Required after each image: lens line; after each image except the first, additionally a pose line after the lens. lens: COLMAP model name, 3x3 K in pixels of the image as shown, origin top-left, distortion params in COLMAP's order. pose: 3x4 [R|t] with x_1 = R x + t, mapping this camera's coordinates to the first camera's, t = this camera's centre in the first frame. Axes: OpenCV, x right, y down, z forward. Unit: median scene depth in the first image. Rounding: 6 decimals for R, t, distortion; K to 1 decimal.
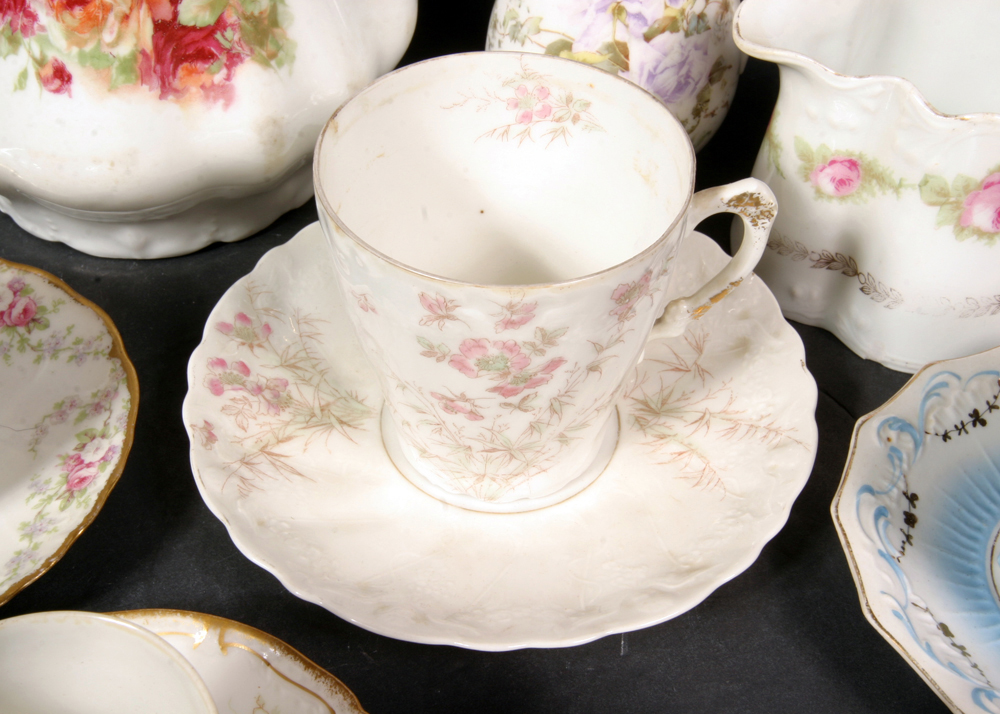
lens RADIAL K [[1310.1, 0, 499.9], [0, 1310.1, 354.8], [0, 0, 1]] dist [-0.049469, 0.000000]
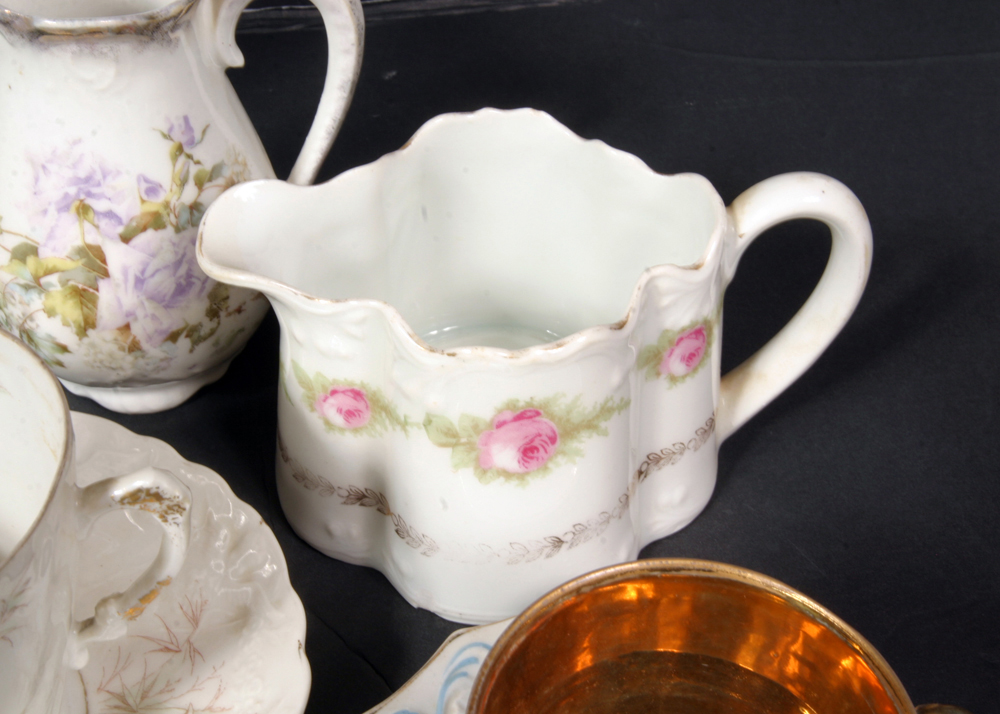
lens RADIAL K [[1450.1, 0, 493.7], [0, 1450.1, 356.7], [0, 0, 1]] dist [-0.047061, 0.000000]
pose [[0.995148, -0.053234, 0.082740, 0.293482], [0.054814, 0.998353, -0.016937, -0.155567], [-0.081702, 0.021390, 0.996427, 0.082931]]
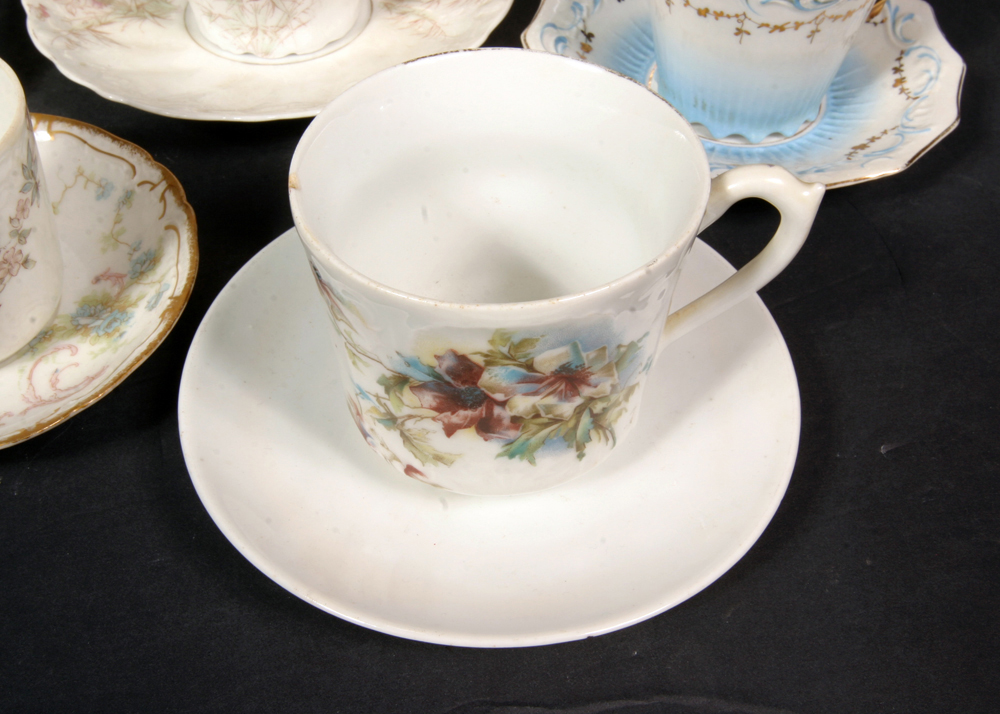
lens RADIAL K [[1220.3, 0, 498.2], [0, 1220.3, 353.4], [0, 0, 1]] dist [-0.053717, 0.000000]
pose [[0.997054, -0.054715, 0.053758, 0.137382], [0.051143, 0.996527, 0.065712, 0.330134], [-0.057167, -0.062769, 0.996390, -0.221196]]
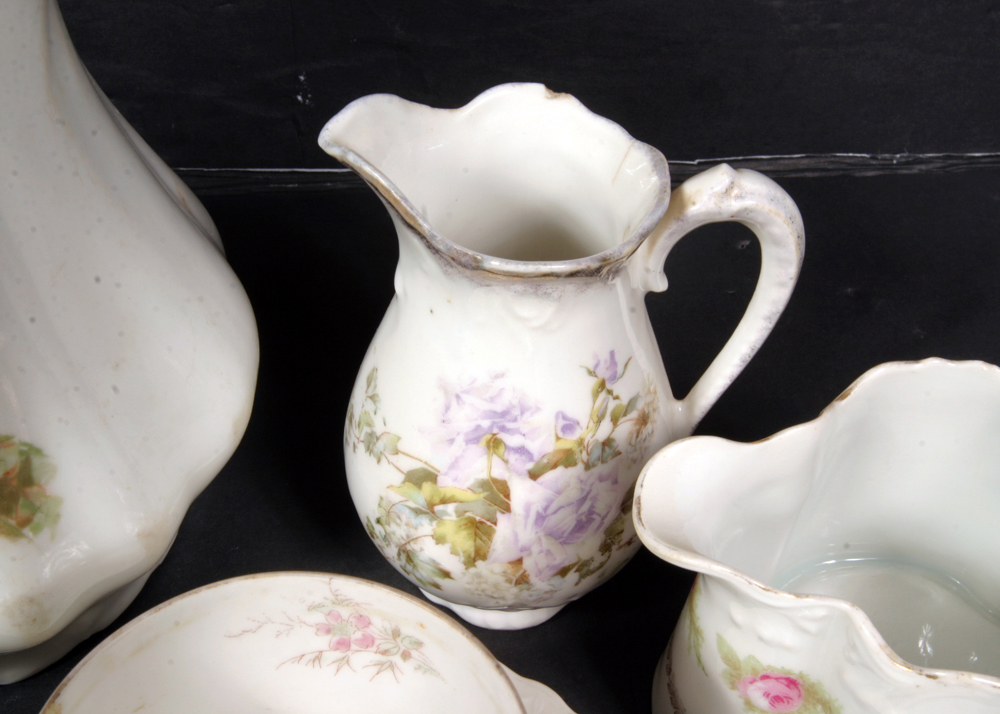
lens RADIAL K [[1450.1, 0, 498.9], [0, 1450.1, 360.7], [0, 0, 1]] dist [-0.047061, 0.000000]
pose [[0.999584, 0.022622, -0.017914, 0.117876], [-0.023180, 0.999233, -0.031575, -0.312895], [0.017186, 0.031977, 0.999341, 0.168716]]
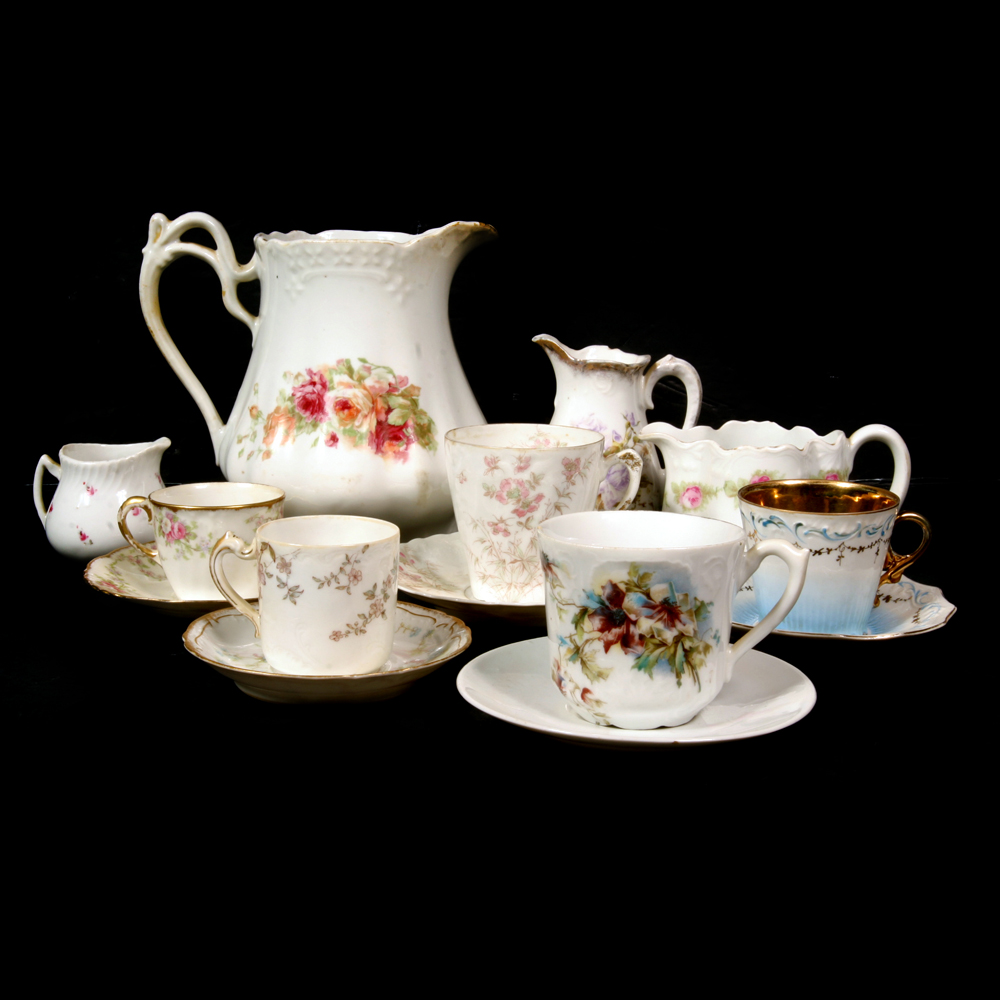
lens RADIAL K [[1439.5, 0, 493.7], [0, 1439.5, 505.2], [0, 0, 1]] dist [-0.051241, 0.000000]
pose [[0.995489, 0.009325, -0.094418, 0.170633], [-0.060059, 0.832320, -0.551031, 1.214659], [0.073448, 0.554216, 0.829126, -0.962312]]
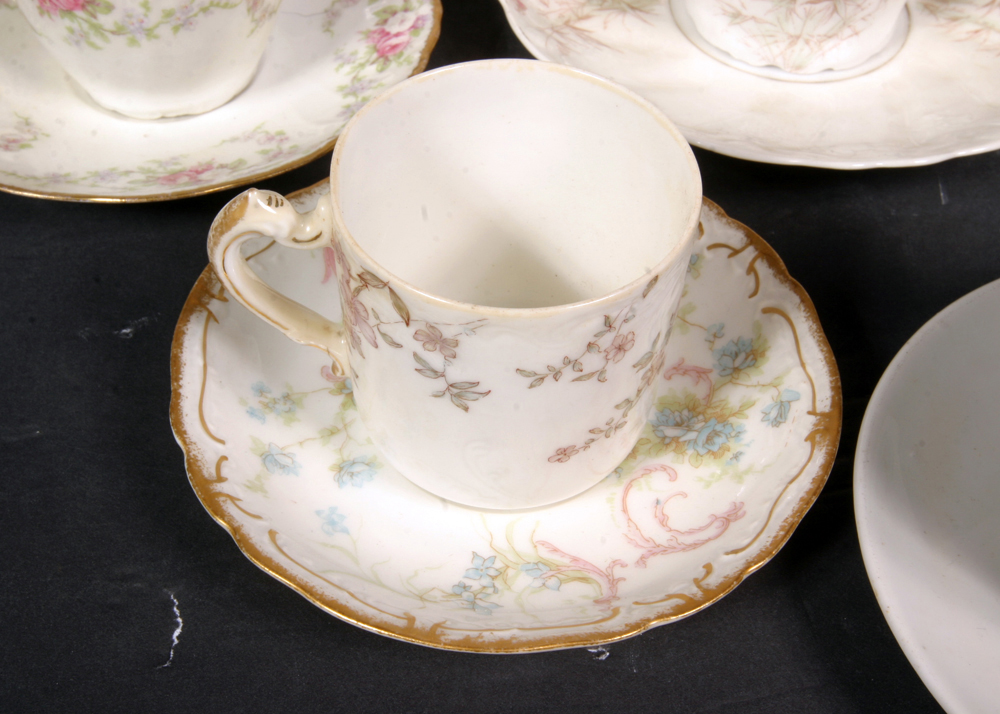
lens RADIAL K [[1450.1, 0, 500.9], [0, 1450.1, 364.6], [0, 0, 1]] dist [-0.047061, 0.000000]
pose [[0.999846, -0.010475, 0.014073, -0.247011], [0.009308, 0.996701, 0.080624, 0.239600], [-0.014871, -0.080481, 0.996645, -0.115746]]
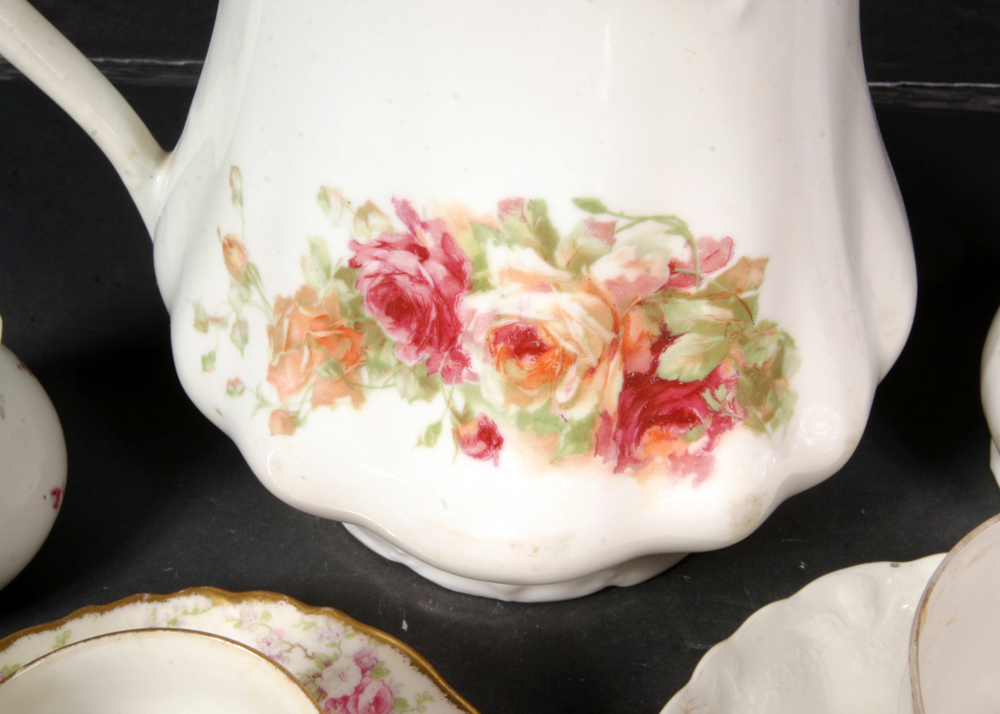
lens RADIAL K [[1450.1, 0, 497.1], [0, 1450.1, 364.9], [0, 0, 1]] dist [-0.047061, 0.000000]
pose [[0.990229, 0.097594, -0.099607, -0.253311], [-0.096899, 0.995224, 0.011800, -0.260513], [0.100283, -0.002033, 0.994957, 0.203382]]
